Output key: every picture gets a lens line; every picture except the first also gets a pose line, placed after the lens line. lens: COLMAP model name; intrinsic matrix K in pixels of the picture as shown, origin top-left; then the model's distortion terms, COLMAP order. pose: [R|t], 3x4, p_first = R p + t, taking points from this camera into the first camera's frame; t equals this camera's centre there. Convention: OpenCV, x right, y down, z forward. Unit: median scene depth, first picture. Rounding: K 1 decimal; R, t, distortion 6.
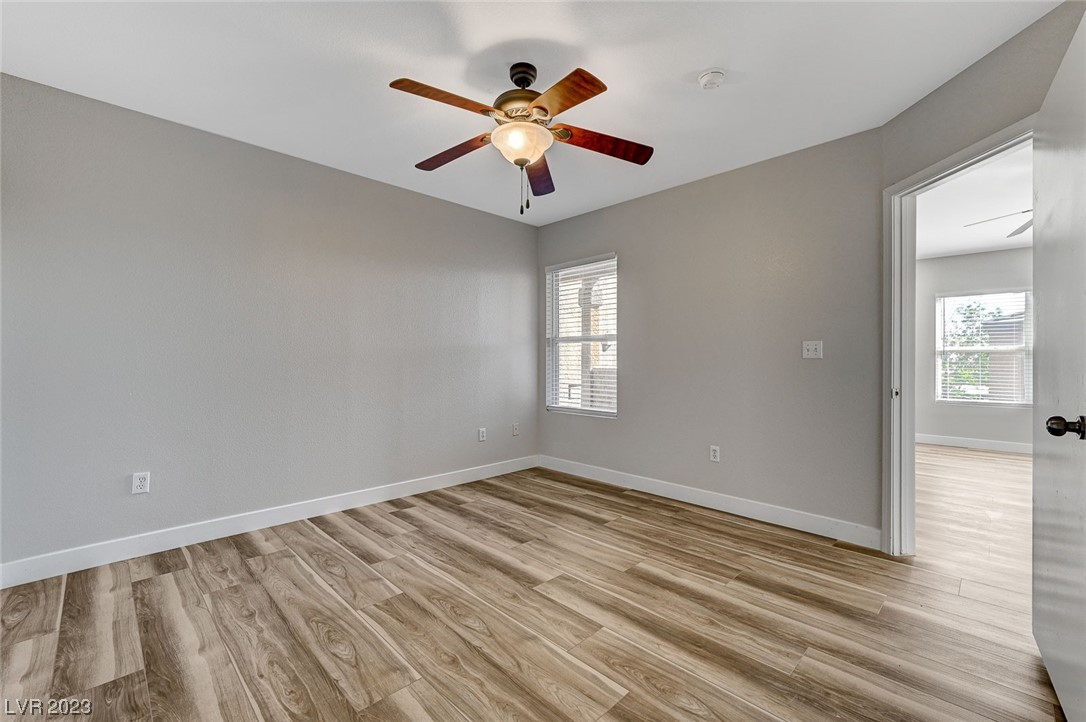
lens RADIAL K [[456.5, 0, 548.0], [0, 456.5, 358.8], [0, 0, 1]] dist [-0.007492, 0.000037]
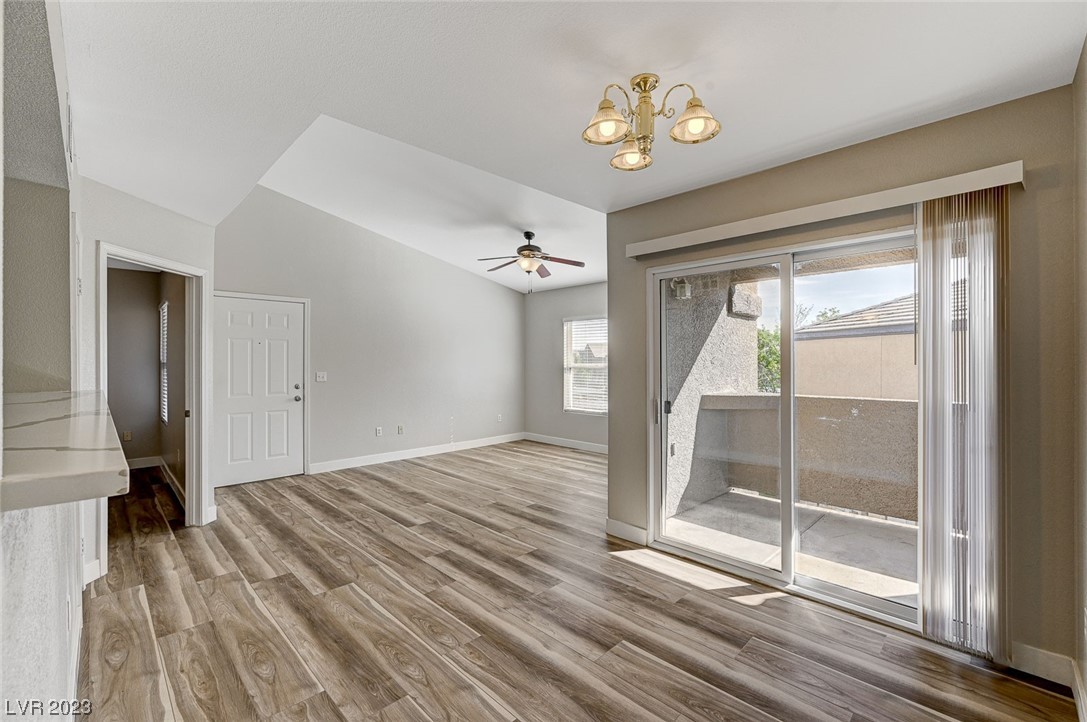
lens RADIAL K [[456.9, 0, 548.5], [0, 456.9, 358.8], [0, 0, 1]] dist [-0.007492, 0.000037]
pose [[0.999979, -0.005332, 0.003628, 1.811355], [0.005332, 0.999986, -0.000168, -0.086328], [-0.003627, 0.000187, 0.999993, -0.421122]]
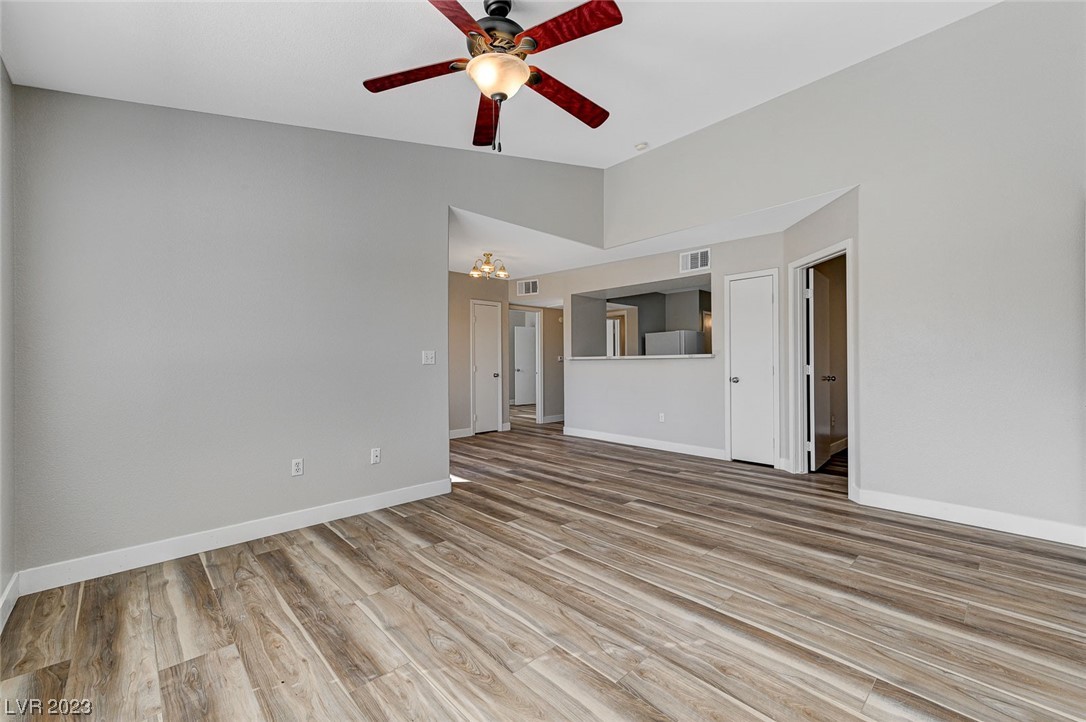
lens RADIAL K [[445.6, 0, 545.1], [0, 445.6, 363.8], [0, 0, 1]] dist [0.009736, 0.000525]
pose [[-0.999473, 0.004697, 0.032130, 1.631420], [0.004651, 0.999988, -0.001507, 0.007069], [-0.032137, -0.001357, -0.999483, 2.317851]]
